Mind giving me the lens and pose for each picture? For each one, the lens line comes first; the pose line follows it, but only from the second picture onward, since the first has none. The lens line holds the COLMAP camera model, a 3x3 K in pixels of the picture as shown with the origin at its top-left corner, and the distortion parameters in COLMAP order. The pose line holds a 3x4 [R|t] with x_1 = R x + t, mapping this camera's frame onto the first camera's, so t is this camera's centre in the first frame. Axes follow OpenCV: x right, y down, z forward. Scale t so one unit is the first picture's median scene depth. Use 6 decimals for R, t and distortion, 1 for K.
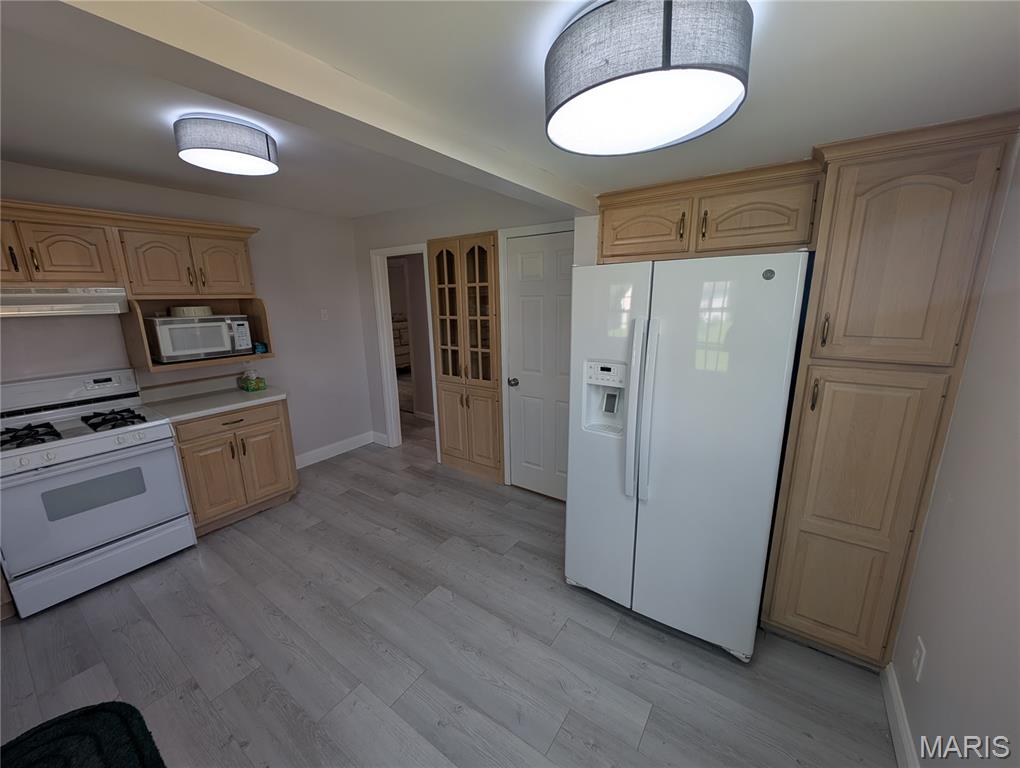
lens RADIAL K [[381.4, 0, 510.0], [0, 381.4, 384.0], [0, 0, 1]] dist [0.000514, -0.000143]
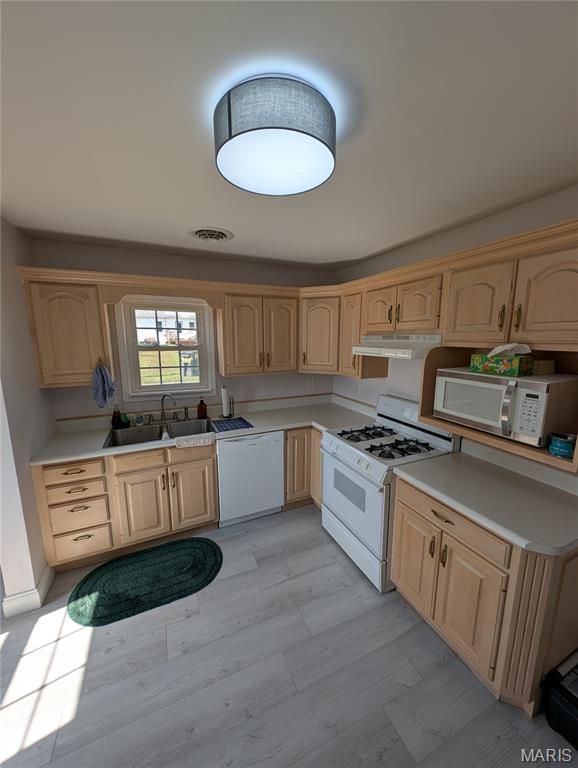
lens RADIAL K [[287.2, 0, 289.0], [0, 287.2, 384.0], [0, 0, 1]] dist [0.000514, -0.000143]
pose [[-0.513255, 0.161118, -0.842977, -0.167578], [-0.178229, 0.940797, 0.288331, -0.265770], [0.839526, 0.298230, -0.454153, 1.009032]]
